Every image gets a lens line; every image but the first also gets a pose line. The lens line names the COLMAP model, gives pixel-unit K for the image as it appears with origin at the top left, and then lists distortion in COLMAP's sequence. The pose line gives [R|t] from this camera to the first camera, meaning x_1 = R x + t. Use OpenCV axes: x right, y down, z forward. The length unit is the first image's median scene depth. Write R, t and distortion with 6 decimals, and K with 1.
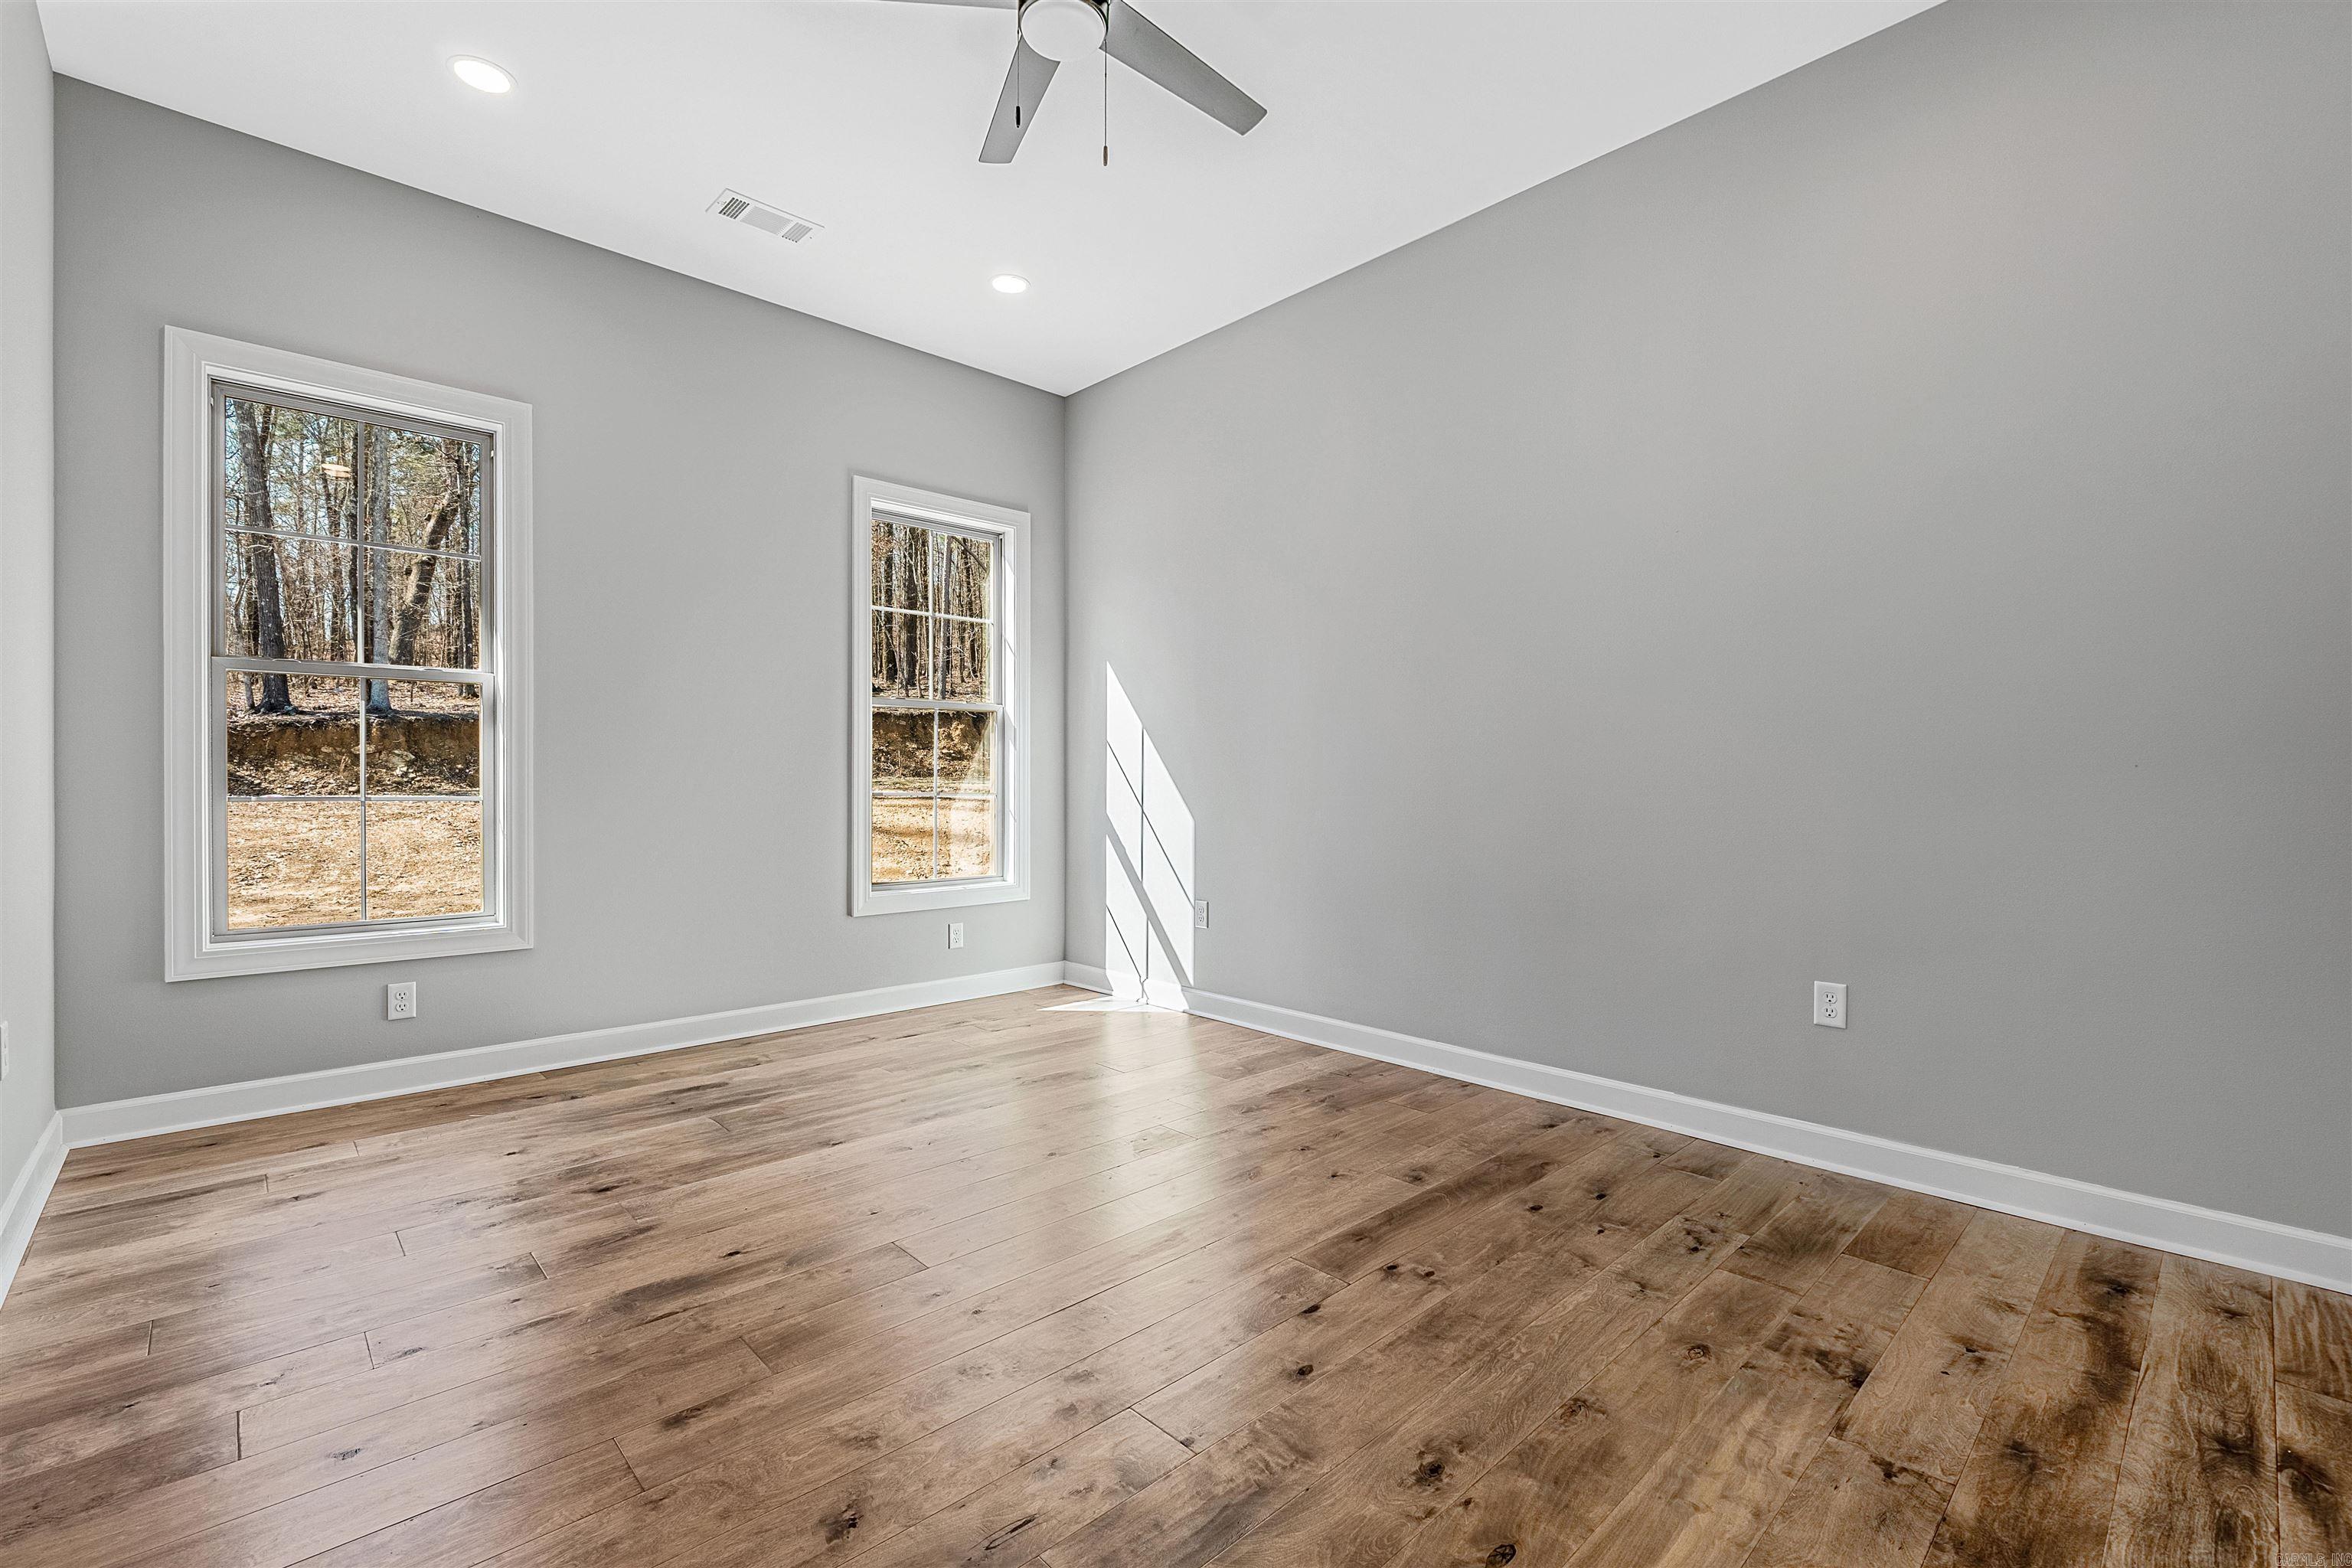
lens RADIAL K [[1013.5, 0, 1180.3], [0, 1013.5, 788.2], [0, 0, 1]] dist [-0.000353, 0.000133]
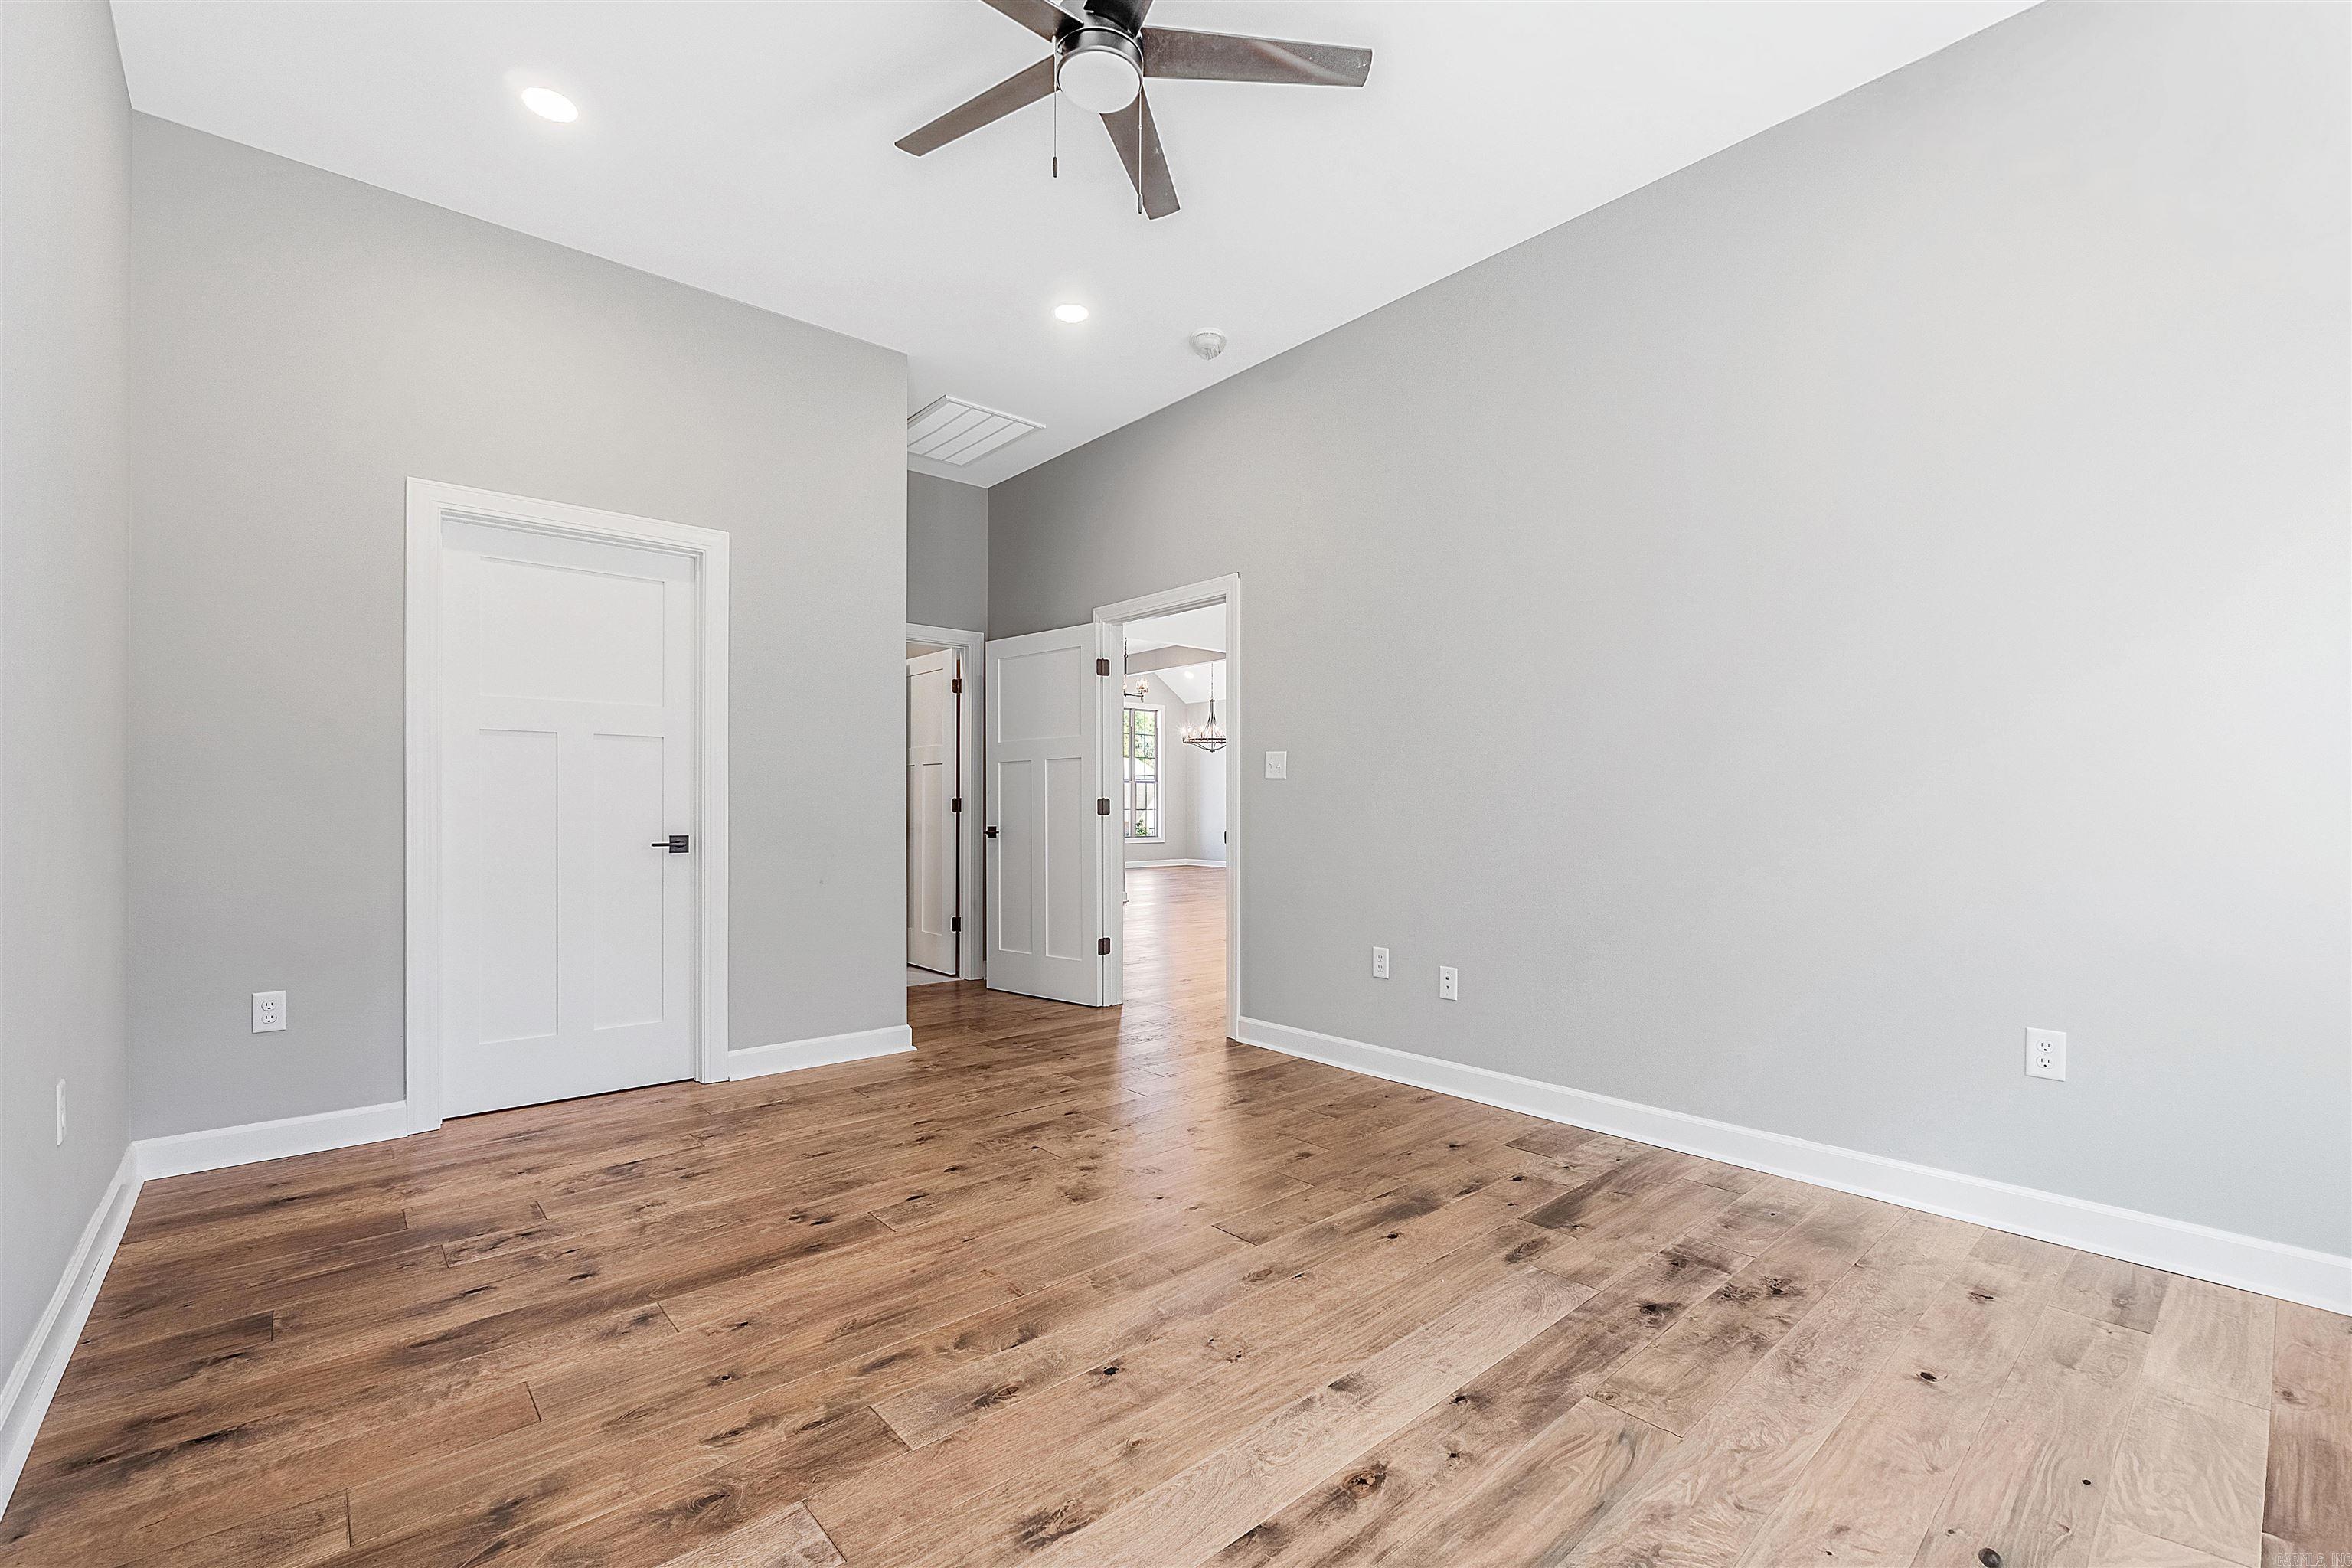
lens RADIAL K [[1013.5, 0, 1179.7], [0, 1013.5, 796.8], [0, 0, 1]] dist [-0.000353, 0.000133]
pose [[-0.999124, -0.000909, 0.041829, -0.255433], [-0.001090, 0.999990, -0.004304, -0.017125], [-0.041825, -0.004346, -0.999116, 2.132897]]
